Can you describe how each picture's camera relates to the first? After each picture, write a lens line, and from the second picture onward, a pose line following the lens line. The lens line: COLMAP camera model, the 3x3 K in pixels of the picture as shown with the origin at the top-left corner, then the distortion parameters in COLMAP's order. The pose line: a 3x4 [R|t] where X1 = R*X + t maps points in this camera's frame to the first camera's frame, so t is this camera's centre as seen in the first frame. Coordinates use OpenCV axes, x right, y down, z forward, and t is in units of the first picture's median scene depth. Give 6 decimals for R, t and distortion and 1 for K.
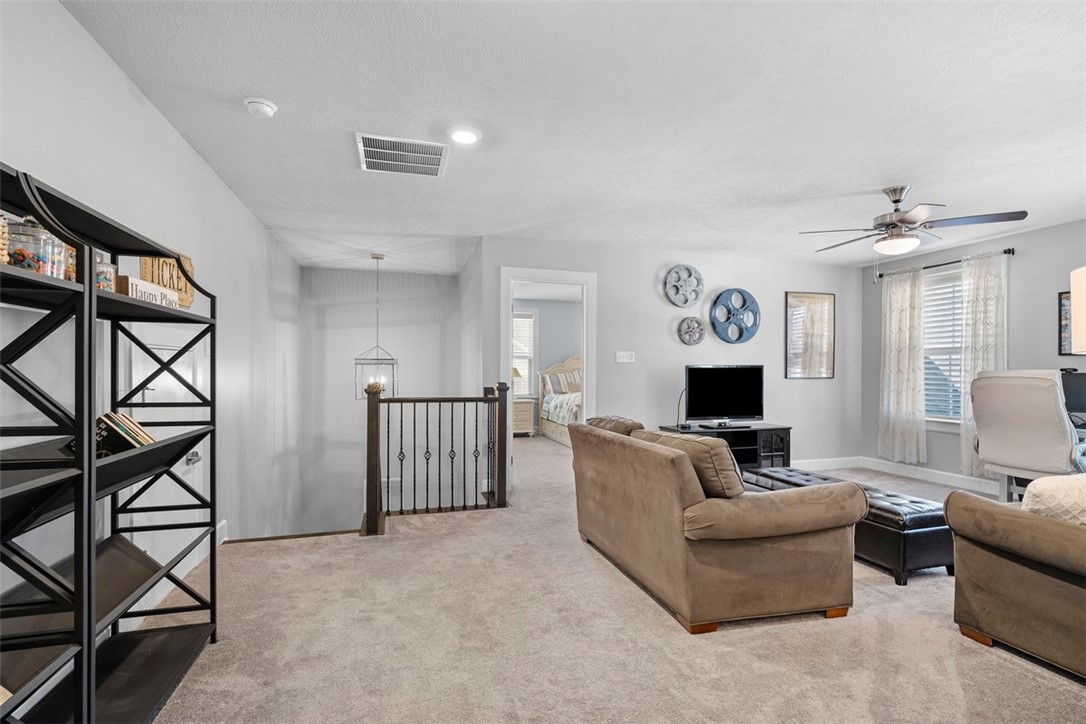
lens RADIAL K [[493.1, 0, 546.6], [0, 493.1, 371.6], [0, 0, 1]] dist [-0.002917, 0.000125]
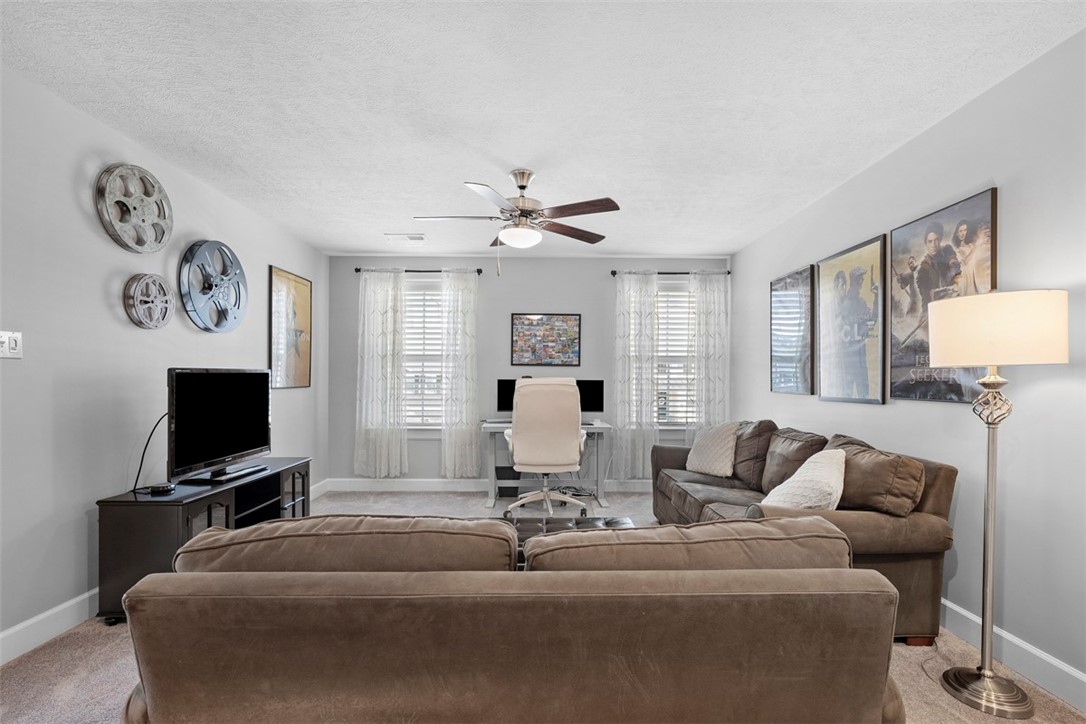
lens RADIAL K [[493.7, 0, 544.6], [0, 493.7, 358.9], [0, 0, 1]] dist [-0.006511, 0.001401]
pose [[0.288516, 0.034458, 0.956855, -0.076436], [-0.001227, 0.999365, -0.035619, -0.004371], [-0.957474, 0.009103, 0.288375, 0.462573]]
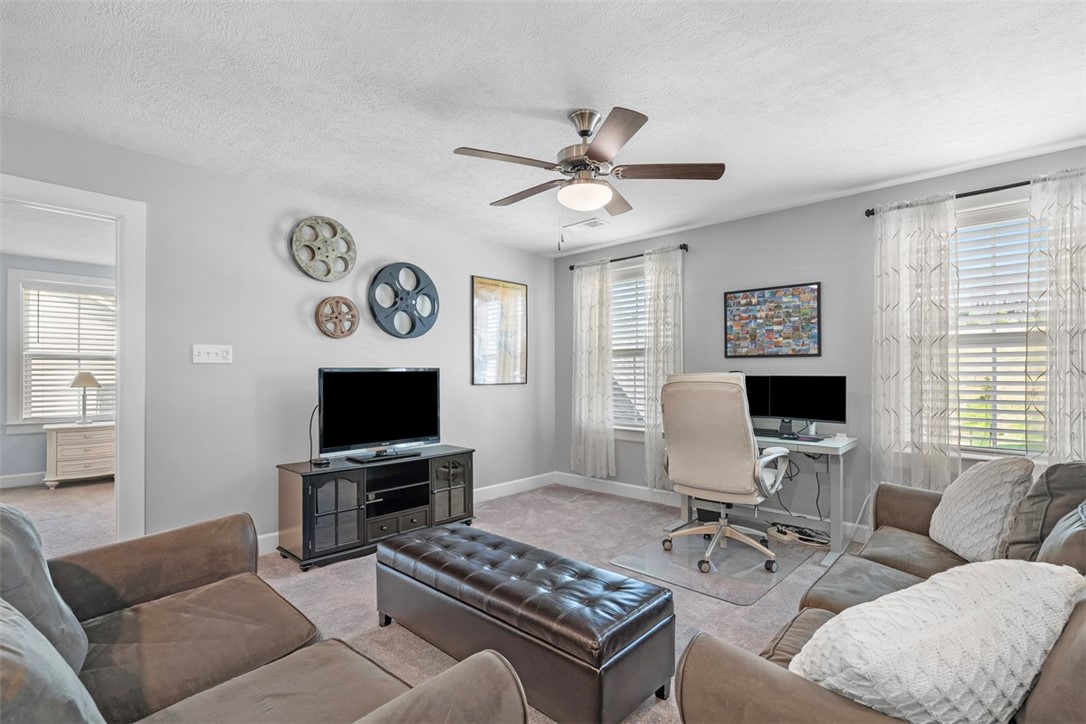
lens RADIAL K [[493.7, 0, 544.6], [0, 493.7, 358.9], [0, 0, 1]] dist [-0.006511, 0.001401]
pose [[0.862228, 0.009993, 0.506422, 0.200797], [0.007014, 0.999474, -0.031664, -0.001983], [-0.506472, 0.030853, 0.861704, 0.281541]]
